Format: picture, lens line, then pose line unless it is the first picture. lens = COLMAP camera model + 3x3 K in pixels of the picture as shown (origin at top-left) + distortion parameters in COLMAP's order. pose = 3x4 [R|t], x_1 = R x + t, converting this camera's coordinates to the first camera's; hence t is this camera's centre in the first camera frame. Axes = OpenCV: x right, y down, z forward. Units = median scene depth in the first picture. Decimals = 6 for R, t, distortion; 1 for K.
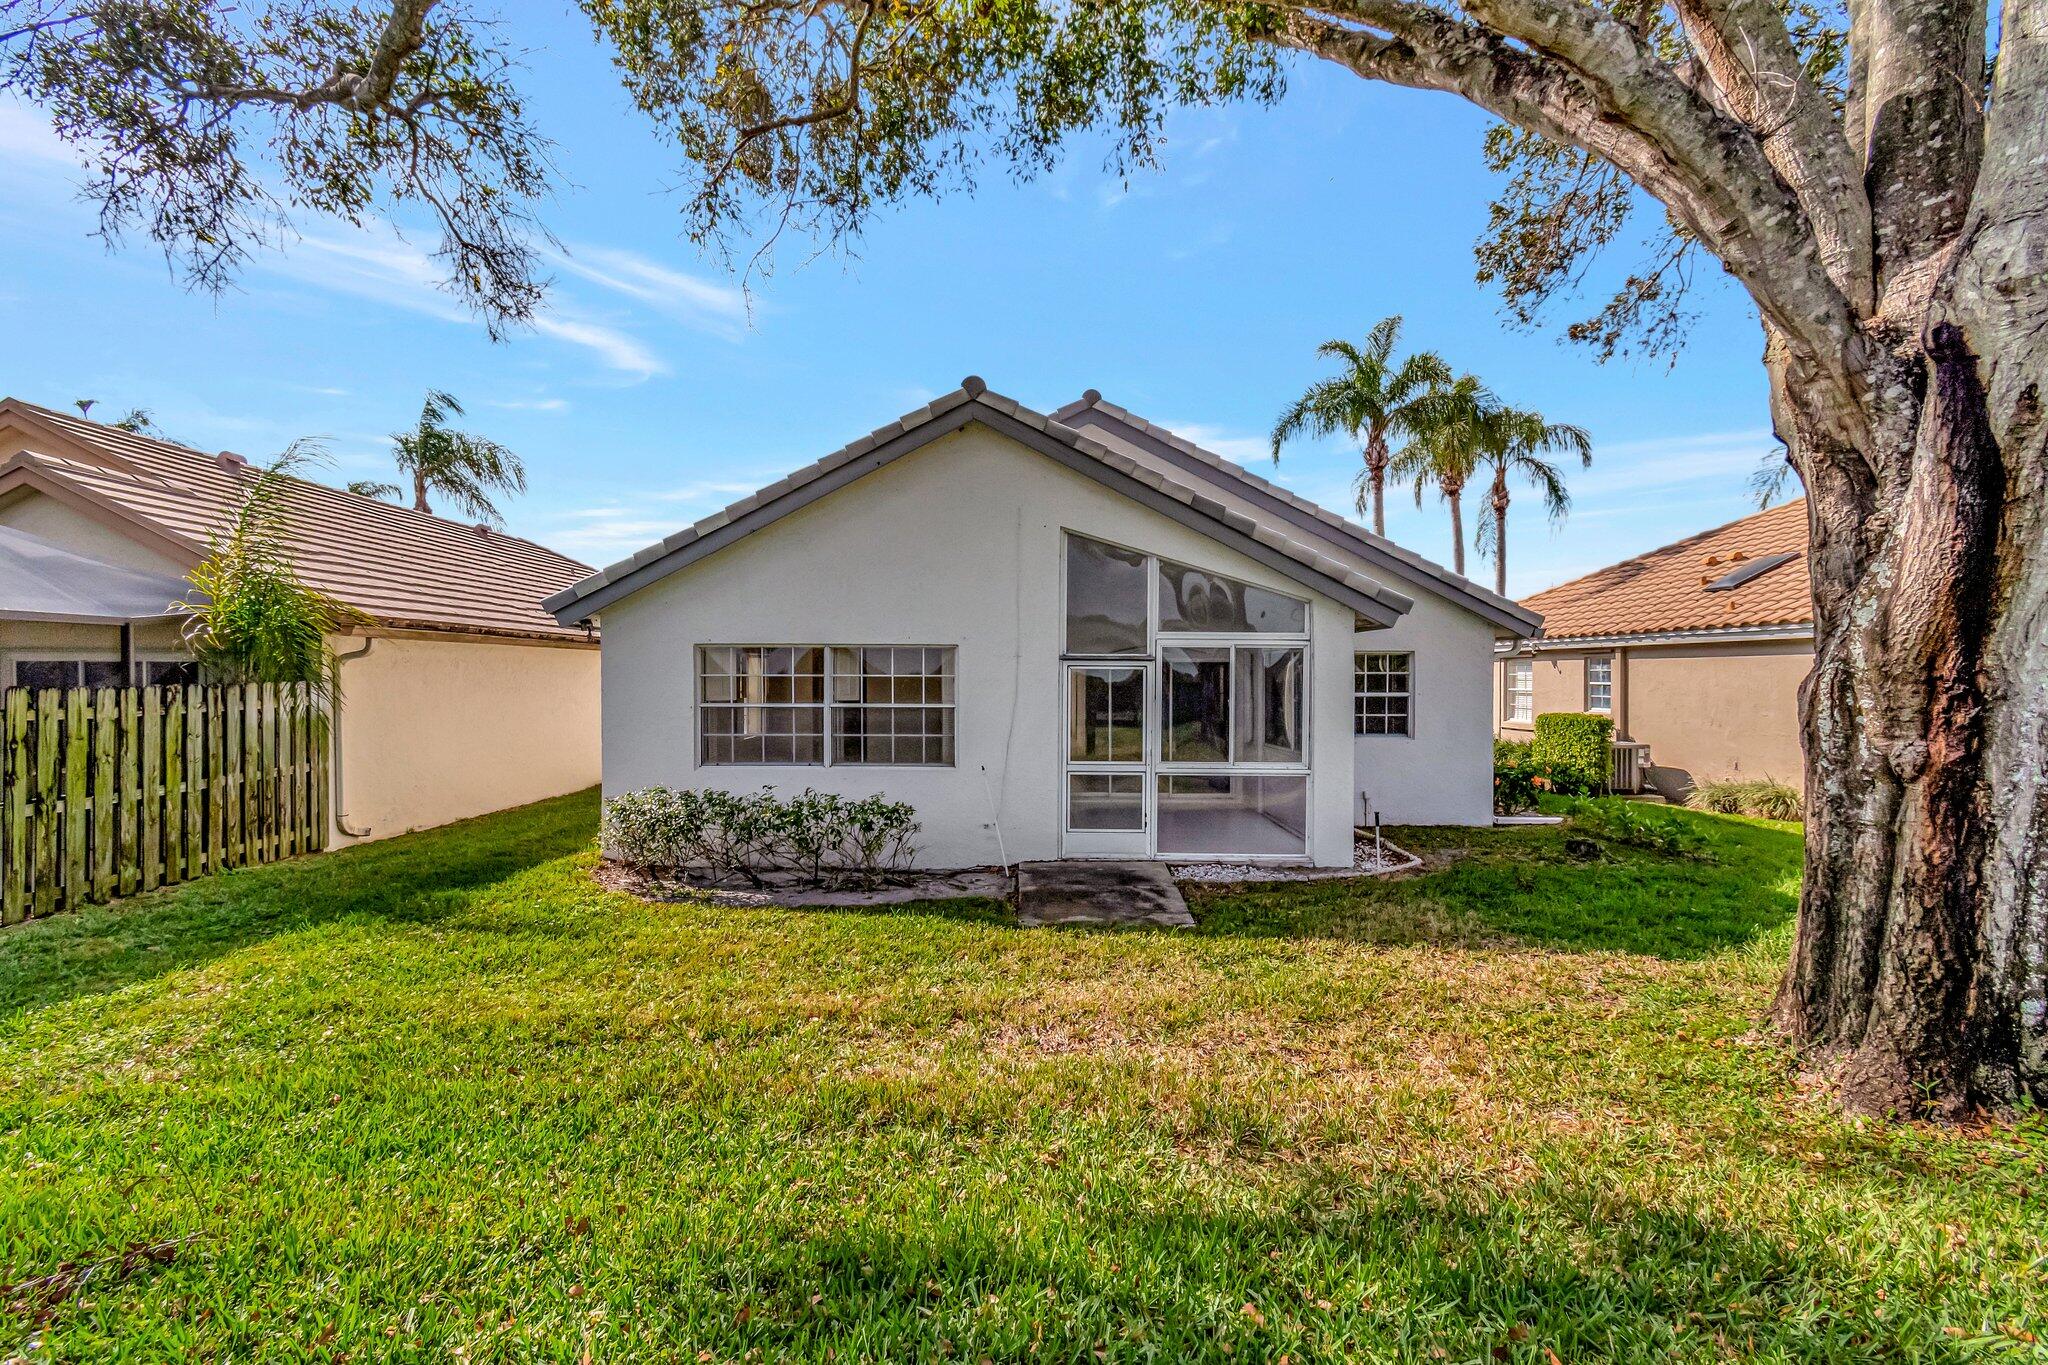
lens RADIAL K [[921.9, 0, 1025.3], [0, 921.9, 685.6], [0, 0, 1]] dist [0.001456, -0.001330]
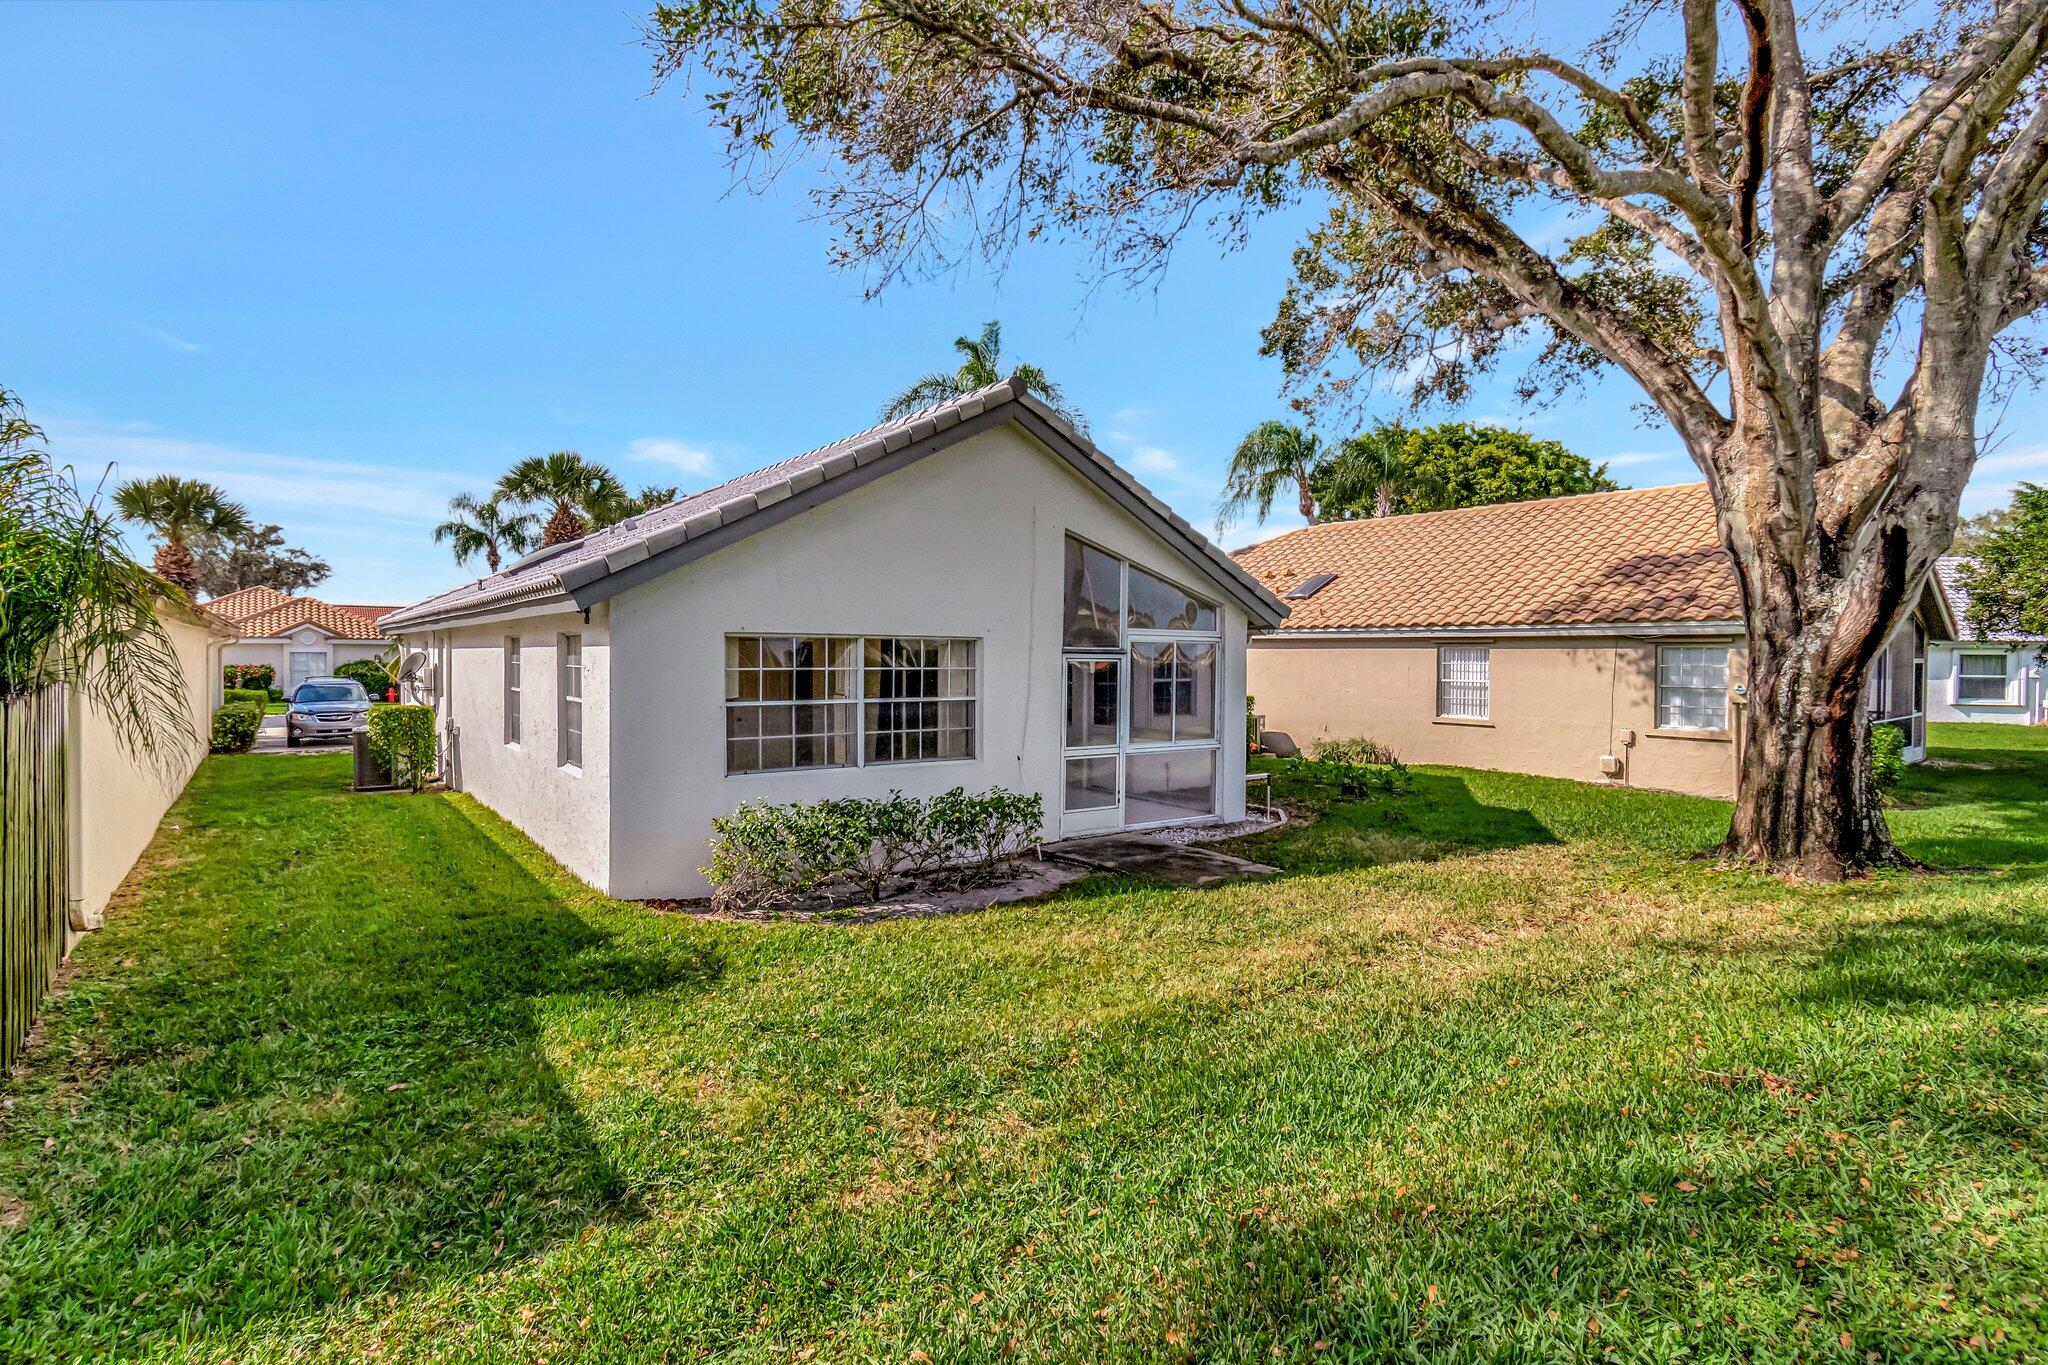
lens RADIAL K [[1017.9, 0, 1015.5], [0, 1017.9, 671.4], [0, 0, 1]] dist [0.003050, -0.005132]
pose [[0.799012, -0.007066, 0.601274, -0.715225], [0.002228, 0.999959, 0.008791, -0.017232], [-0.601311, -0.005685, 0.798994, 0.090141]]
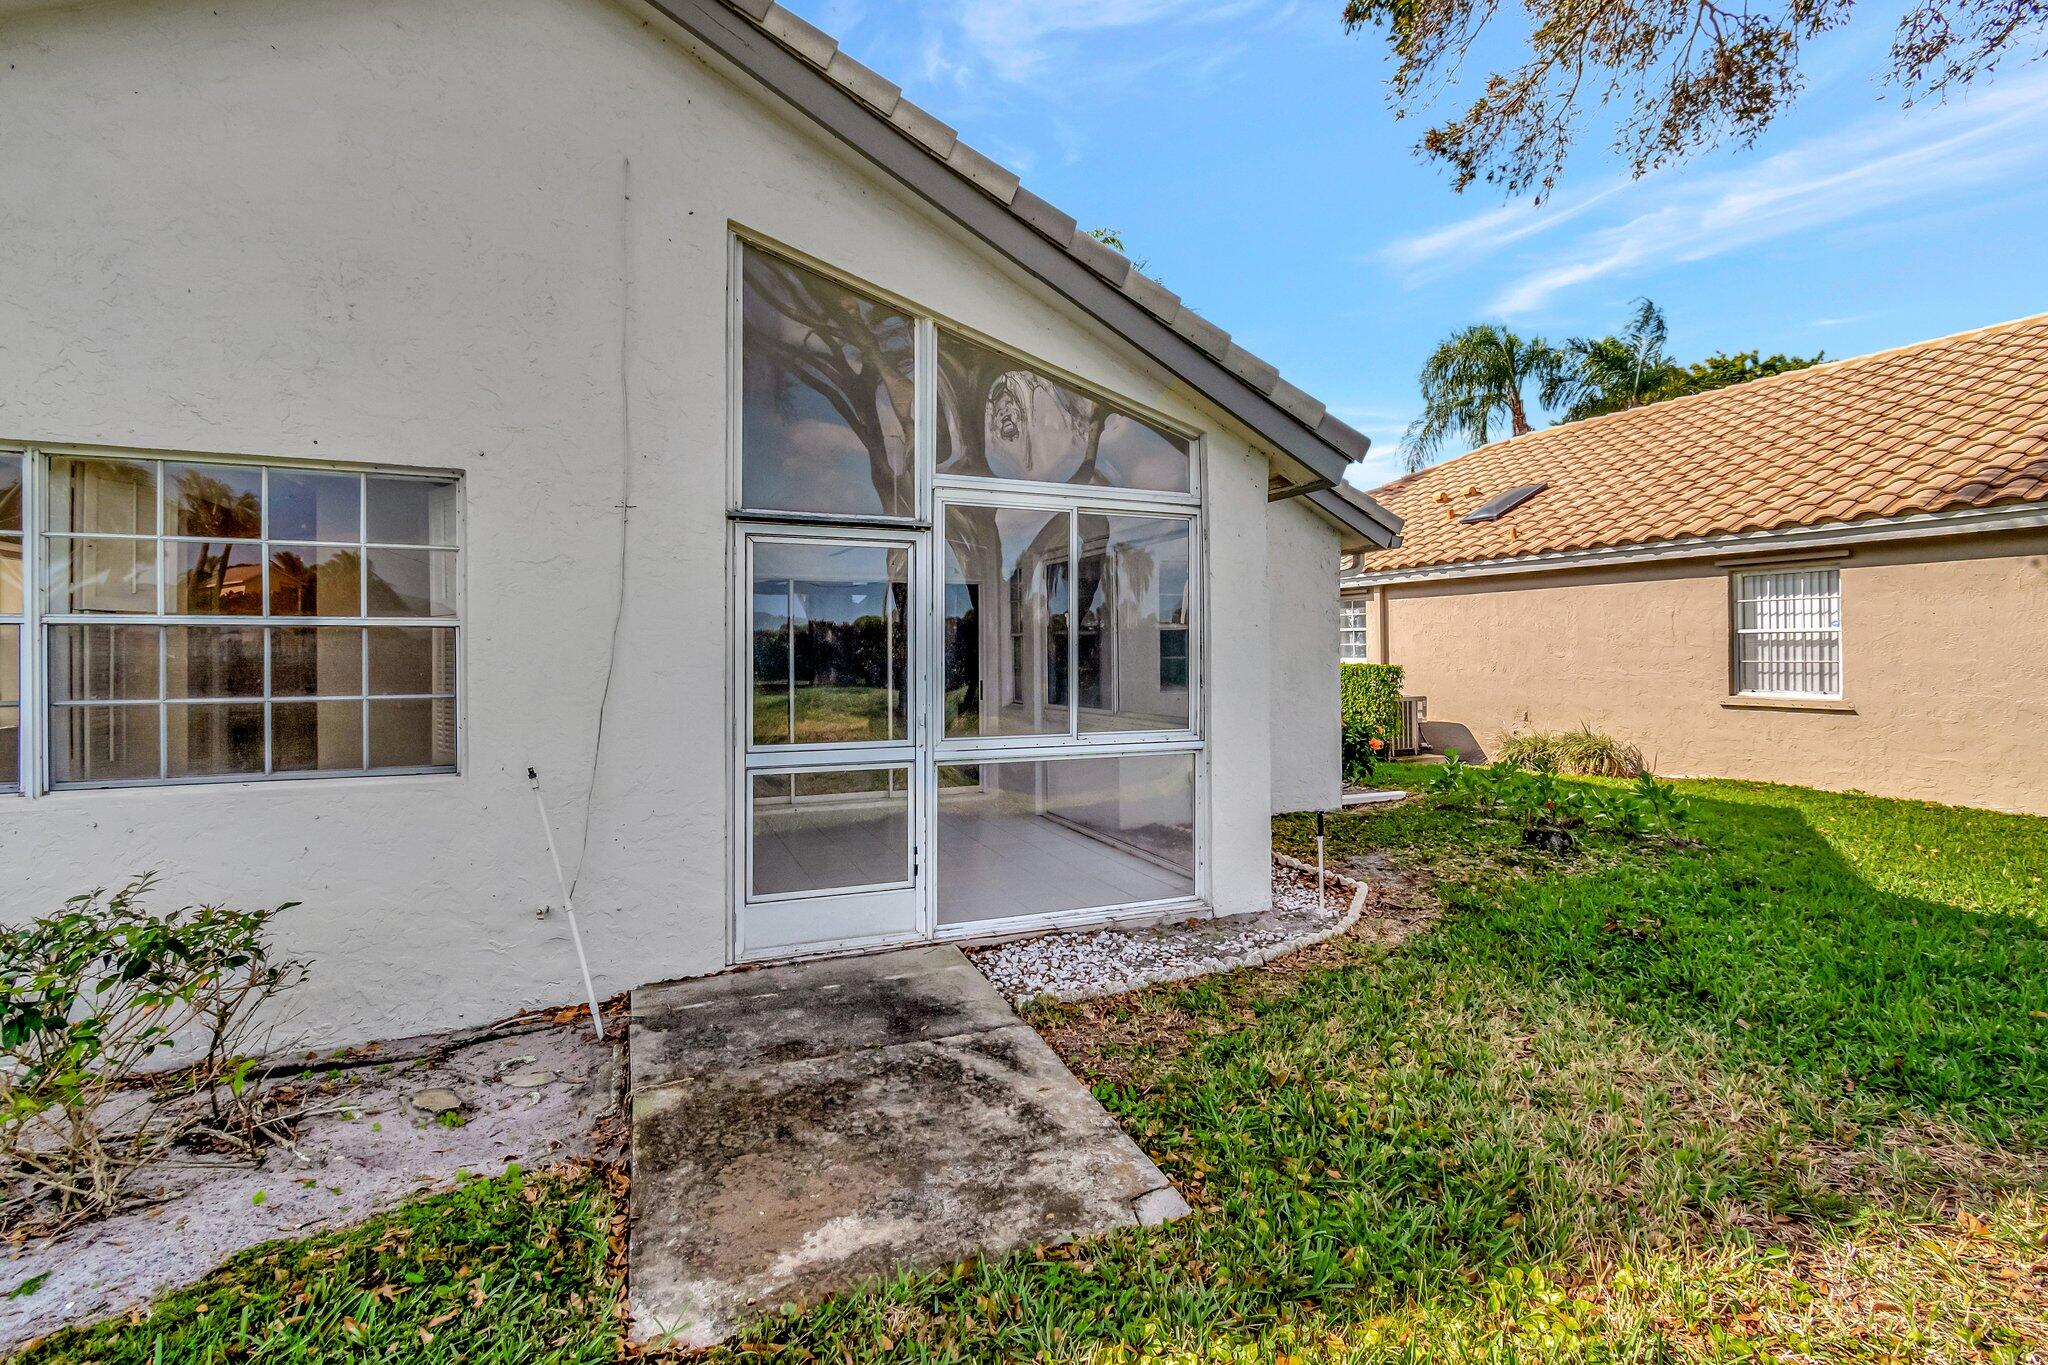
lens RADIAL K [[921.9, 0, 1027.3], [0, 921.9, 650.8], [0, 0, 1]] dist [0.001456, -0.001330]
pose [[0.920142, -0.006711, 0.391528, -0.003824], [0.013123, 0.999820, -0.013701, 0.043477], [-0.391365, 0.017745, 0.920064, 0.532694]]
